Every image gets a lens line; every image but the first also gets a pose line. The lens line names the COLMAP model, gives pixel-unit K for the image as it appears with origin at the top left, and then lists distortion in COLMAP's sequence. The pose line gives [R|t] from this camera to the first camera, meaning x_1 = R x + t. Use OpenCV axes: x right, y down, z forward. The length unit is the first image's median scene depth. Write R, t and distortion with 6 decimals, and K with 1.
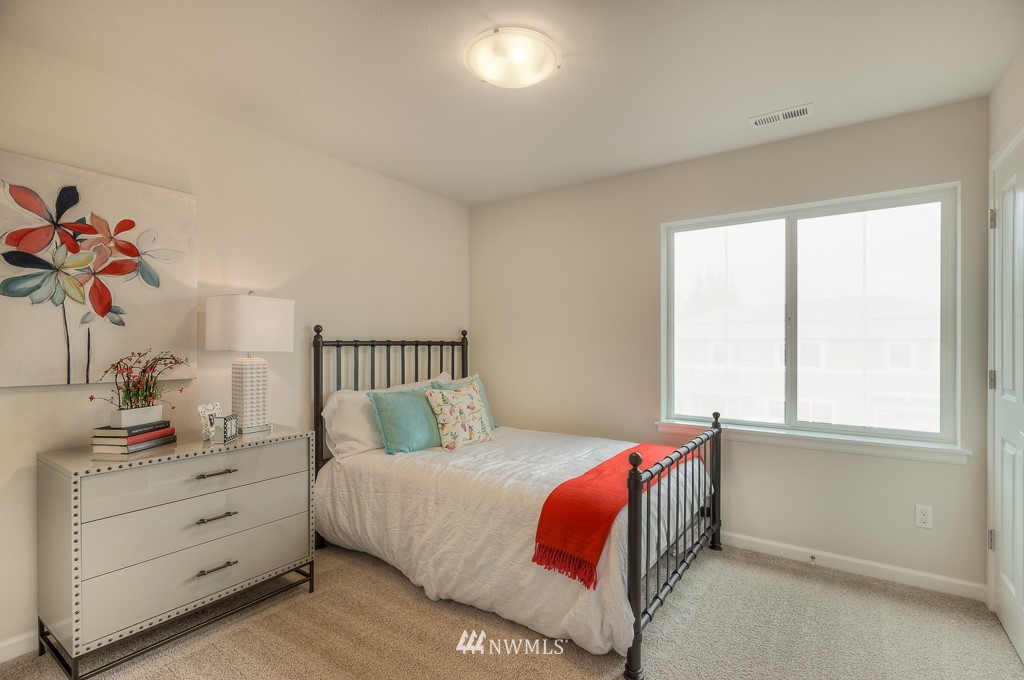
lens RADIAL K [[482.0, 0, 515.8], [0, 482.0, 341.7], [0, 0, 1]] dist [-0.010019, 0.000604]
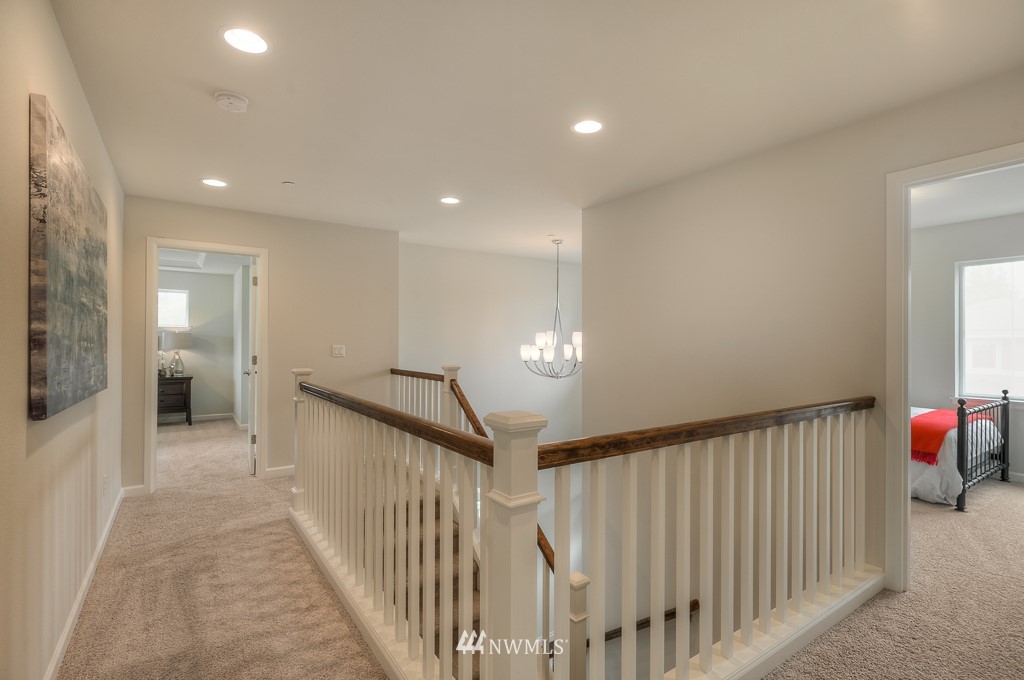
lens RADIAL K [[482.0, 0, 514.0], [0, 482.0, 338.0], [0, 0, 1]] dist [-0.010019, 0.000604]
pose [[0.932503, 0.000559, -0.361161, -0.537424], [-0.001775, 0.999994, -0.003035, -0.009651], [0.361157, 0.003471, 0.932498, -1.064801]]
